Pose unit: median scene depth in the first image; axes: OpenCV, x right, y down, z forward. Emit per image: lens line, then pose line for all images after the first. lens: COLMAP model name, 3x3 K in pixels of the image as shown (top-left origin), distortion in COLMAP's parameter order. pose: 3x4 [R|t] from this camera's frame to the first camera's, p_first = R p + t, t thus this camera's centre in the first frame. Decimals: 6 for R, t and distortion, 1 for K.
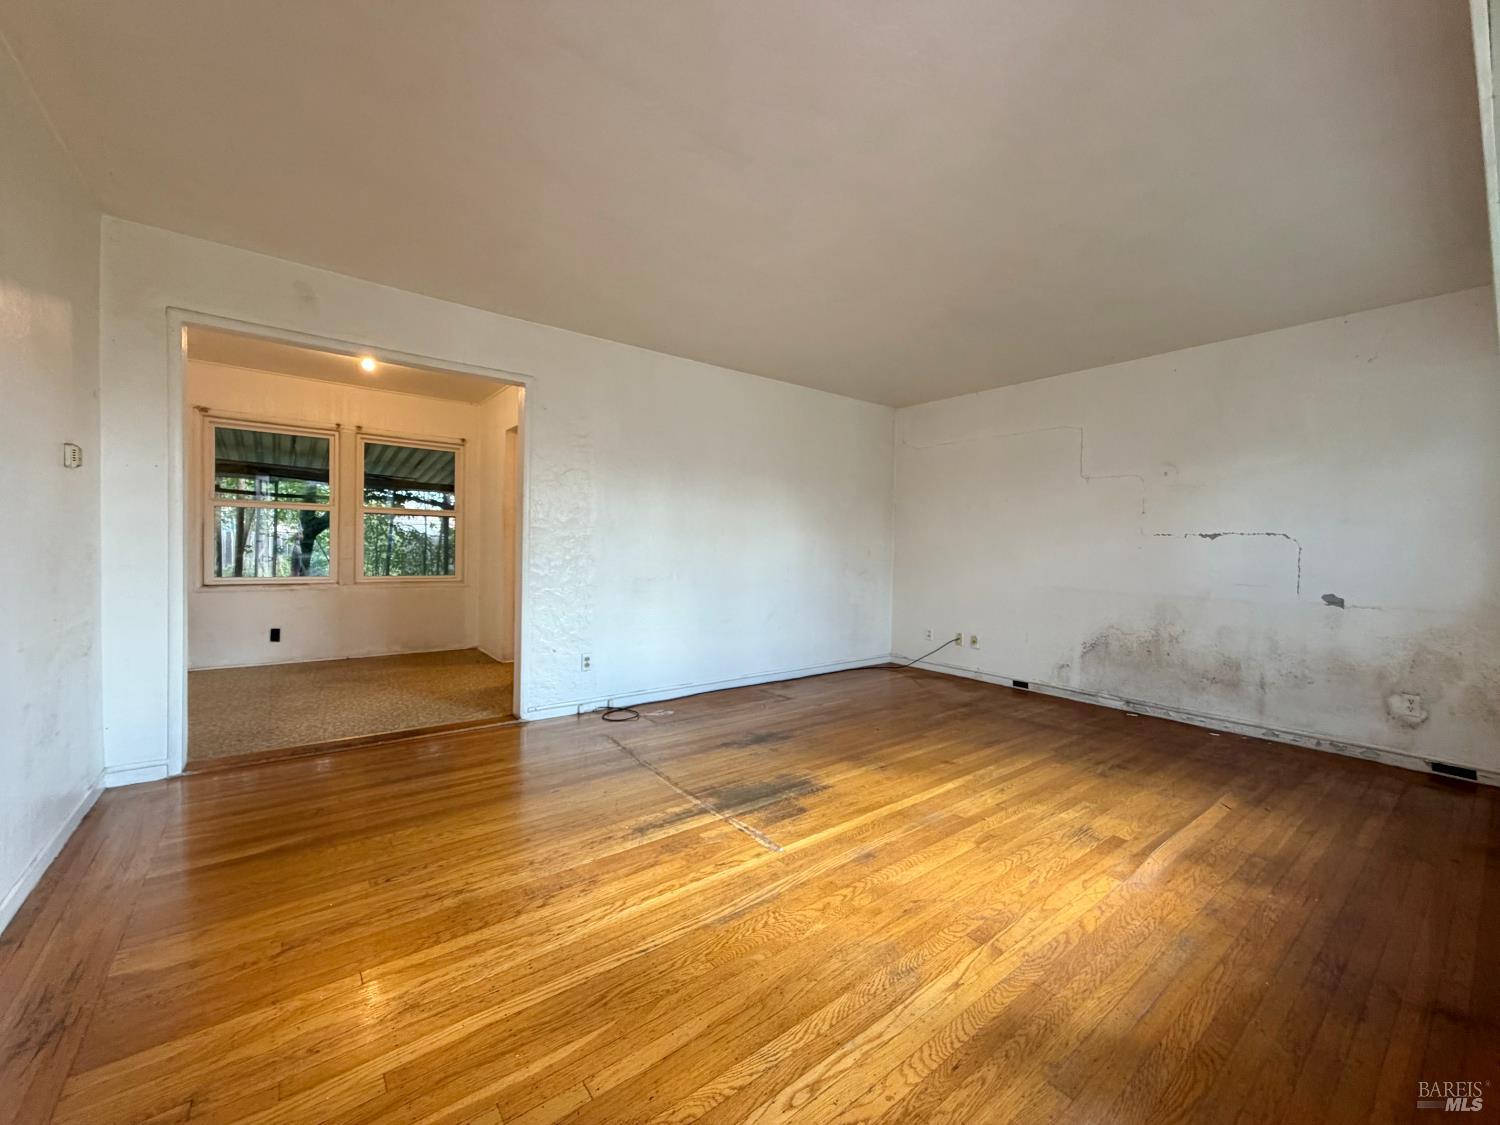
lens RADIAL K [[620.7, 0, 750.9], [0, 620.7, 568.1], [0, 0, 1]] dist [-0.000676, -0.000668]
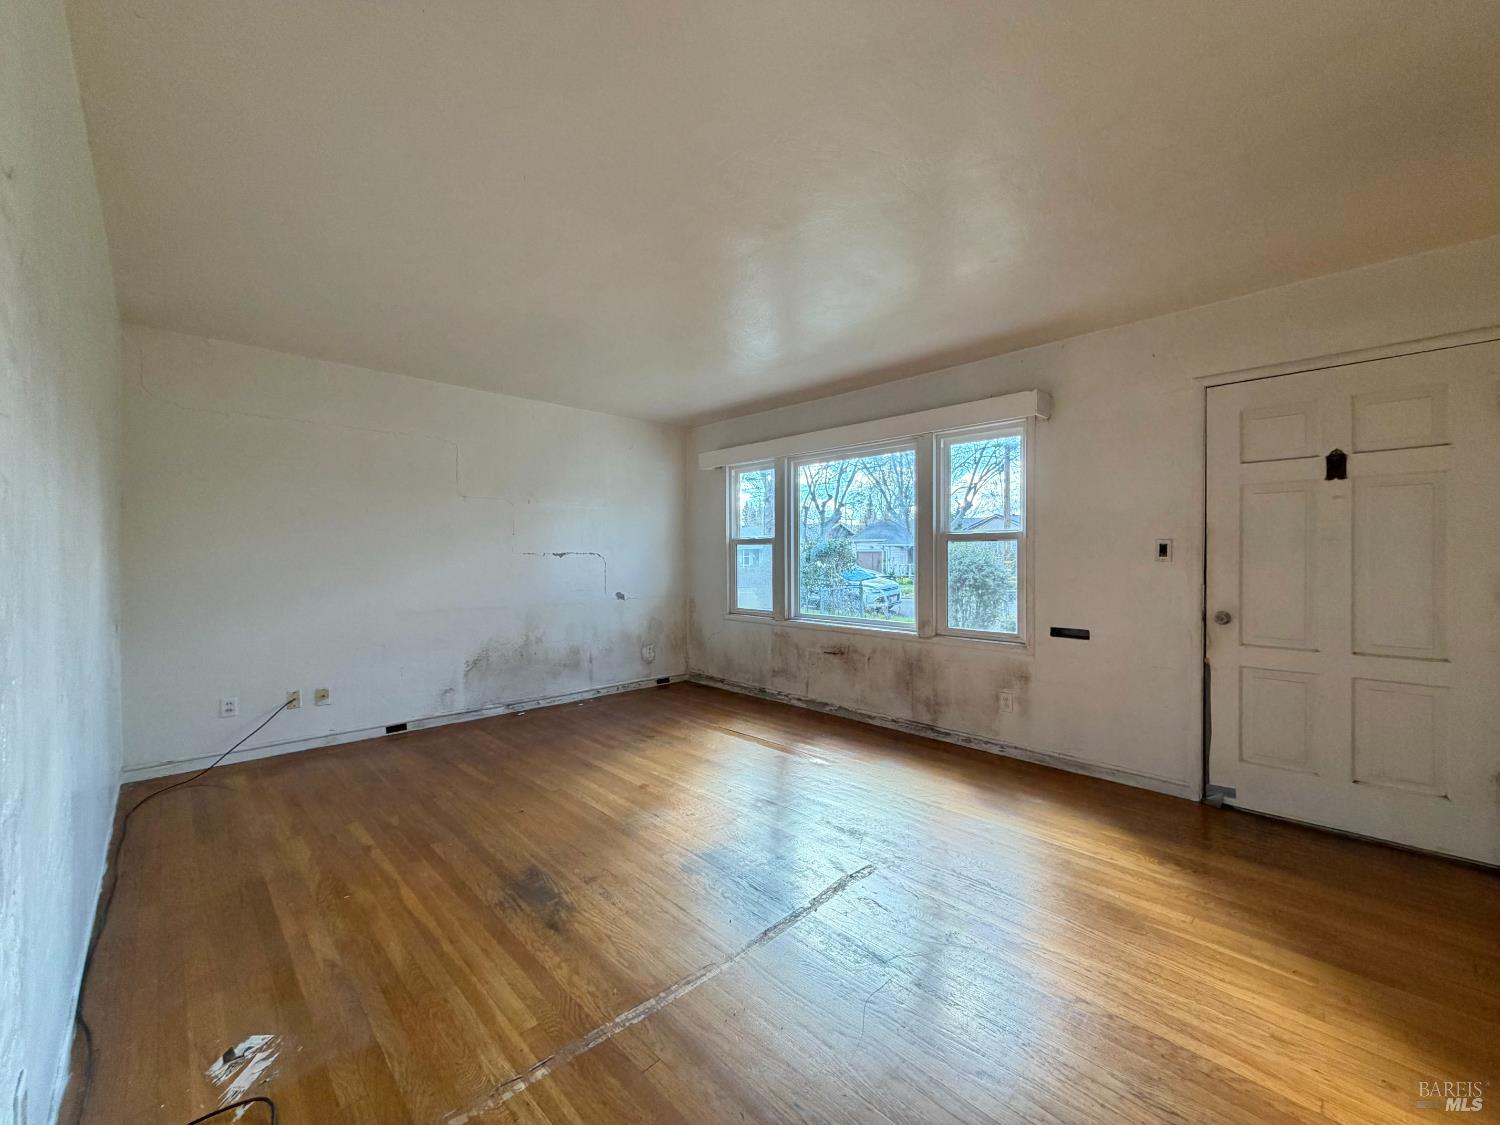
lens RADIAL K [[620.7, 0, 728.5], [0, 620.7, 561.7], [0, 0, 1]] dist [-0.000676, -0.000668]
pose [[-0.136729, -0.026842, 0.990245, -0.815191], [0.030102, 0.999059, 0.031237, -0.094508], [-0.990151, 0.034079, -0.135793, 1.155364]]
